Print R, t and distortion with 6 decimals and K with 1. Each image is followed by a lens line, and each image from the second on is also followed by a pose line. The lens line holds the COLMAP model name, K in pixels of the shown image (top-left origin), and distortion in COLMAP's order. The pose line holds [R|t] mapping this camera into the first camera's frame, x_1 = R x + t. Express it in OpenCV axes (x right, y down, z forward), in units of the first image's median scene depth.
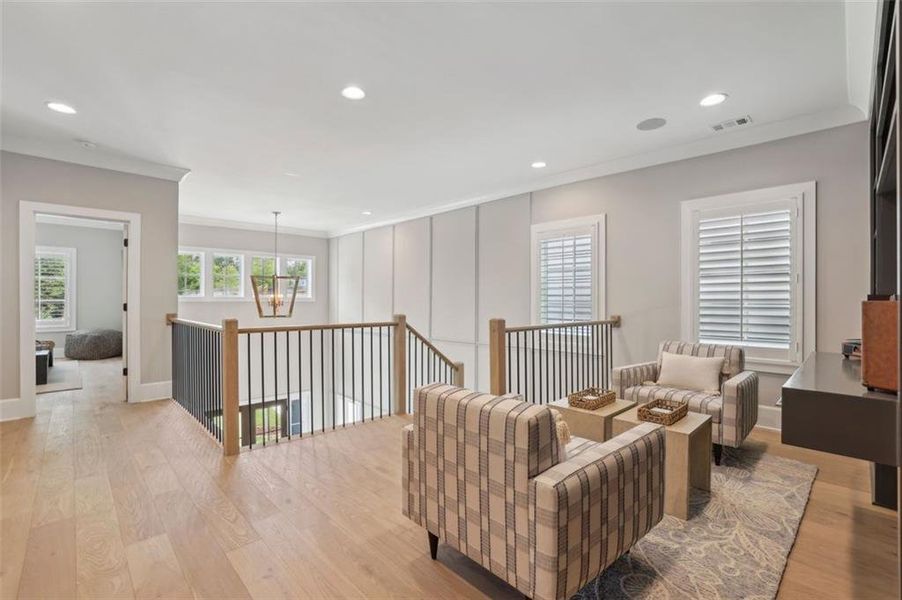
lens RADIAL K [[393.4, 0, 448.3], [0, 393.4, 299.8], [0, 0, 1]] dist [-0.003115, -0.000194]
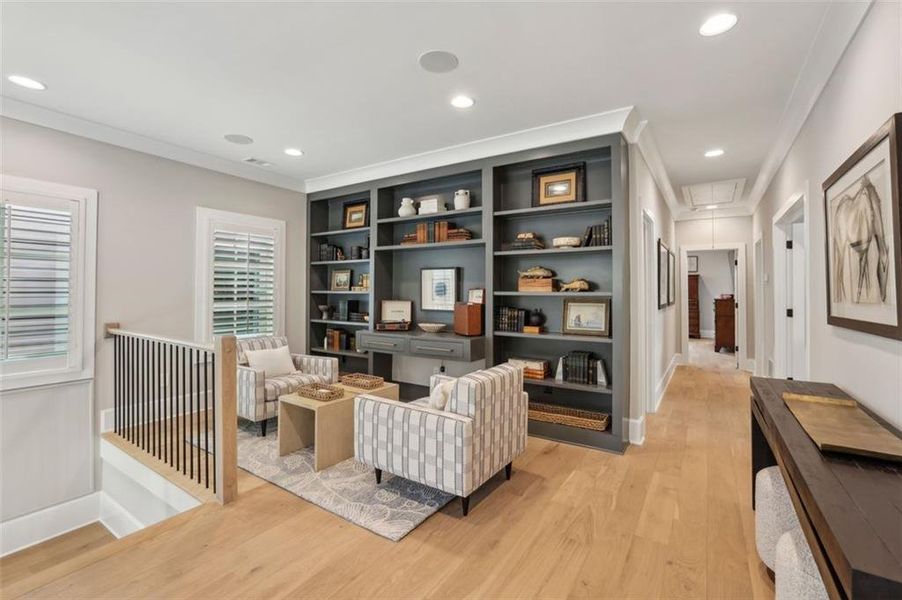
lens RADIAL K [[393.4, 0, 448.9], [0, 393.4, 295.0], [0, 0, 1]] dist [-0.003115, -0.000194]
pose [[-0.206373, -0.003465, 0.978467, -1.177060], [0.000044, 0.999994, 0.003551, -0.053273], [-0.978473, 0.000776, -0.206372, 1.224259]]
